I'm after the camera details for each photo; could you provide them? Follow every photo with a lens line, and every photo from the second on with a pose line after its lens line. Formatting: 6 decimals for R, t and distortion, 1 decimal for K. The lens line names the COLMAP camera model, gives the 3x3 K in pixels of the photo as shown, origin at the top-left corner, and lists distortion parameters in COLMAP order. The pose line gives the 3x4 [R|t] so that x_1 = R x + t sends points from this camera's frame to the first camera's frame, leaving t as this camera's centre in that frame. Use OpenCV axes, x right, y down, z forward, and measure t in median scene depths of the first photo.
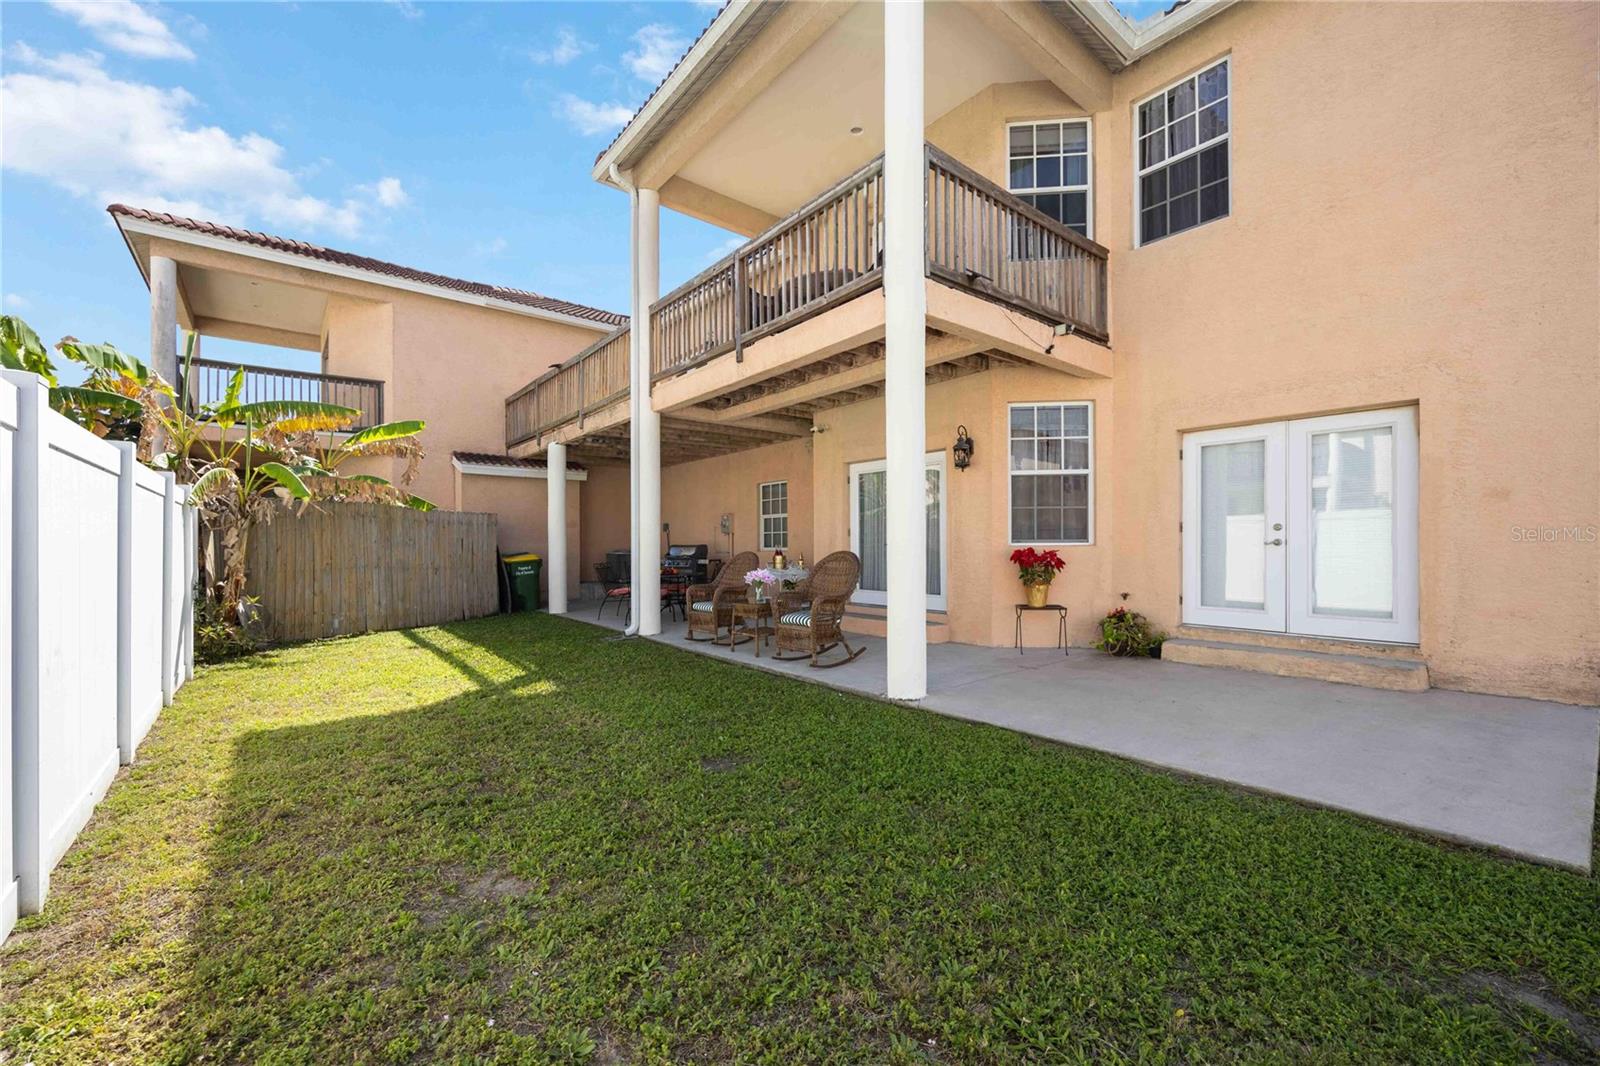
lens RADIAL K [[641.6, 0, 805.7], [0, 641.6, 545.1], [0, 0, 1]] dist [-0.000135, -0.000556]
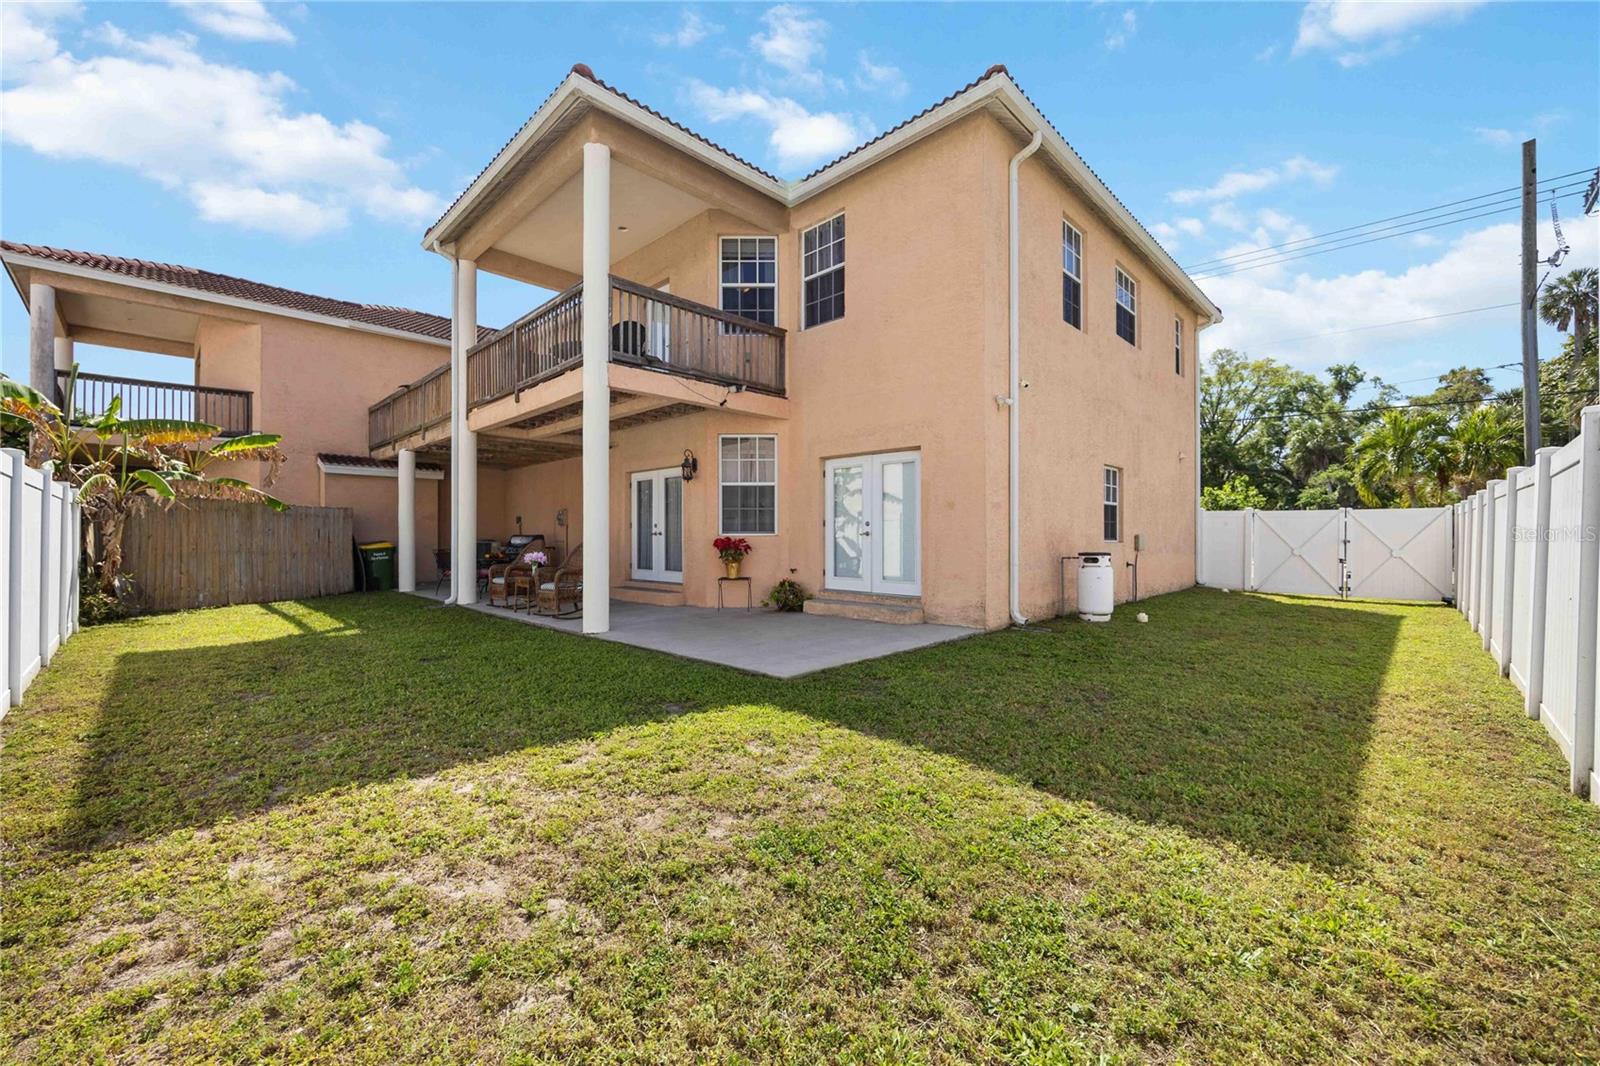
lens RADIAL K [[641.6, 0, 802.2], [0, 641.6, 534.8], [0, 0, 1]] dist [-0.000135, -0.000556]
pose [[0.994580, 0.003591, 0.103915, 0.344846], [-0.003146, 0.999985, -0.004449, 0.004249], [-0.103929, 0.004098, 0.994576, -0.413552]]
